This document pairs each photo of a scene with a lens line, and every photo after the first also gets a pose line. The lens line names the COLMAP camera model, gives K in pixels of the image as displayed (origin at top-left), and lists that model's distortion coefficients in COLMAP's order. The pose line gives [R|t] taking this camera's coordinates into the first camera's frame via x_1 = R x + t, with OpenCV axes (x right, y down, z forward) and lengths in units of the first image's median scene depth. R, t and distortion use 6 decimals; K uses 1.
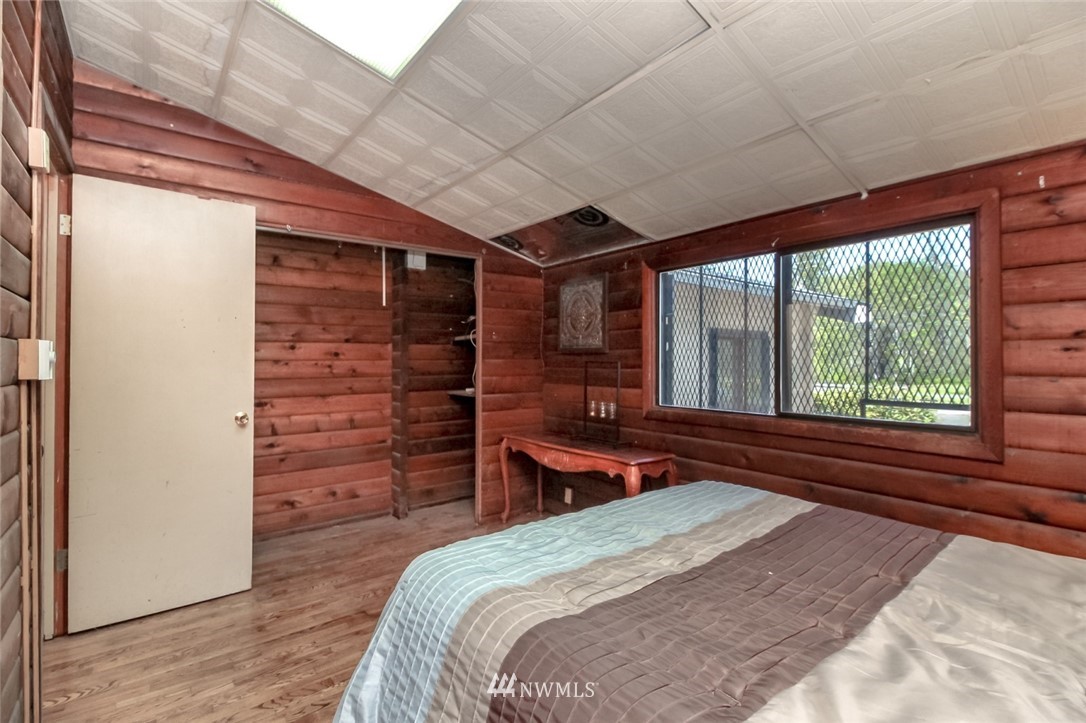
lens RADIAL K [[493.5, 0, 543.0], [0, 493.5, 361.5], [0, 0, 1]] dist [0.000504, 0.000176]
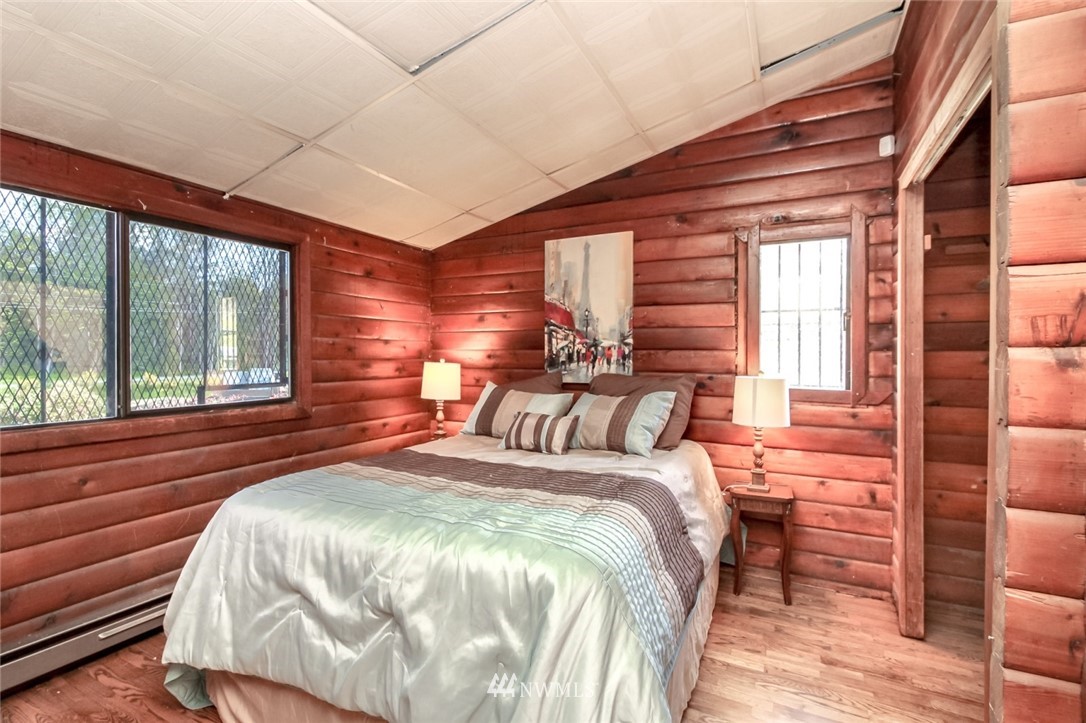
lens RADIAL K [[493.5, 0, 543.0], [0, 493.5, 361.5], [0, 0, 1]] dist [0.000504, 0.000176]
pose [[-0.414909, -0.015227, 0.909736, -0.617732], [-0.003814, 0.999880, 0.014997, 0.006403], [-0.909855, 0.002753, -0.414917, 0.809329]]
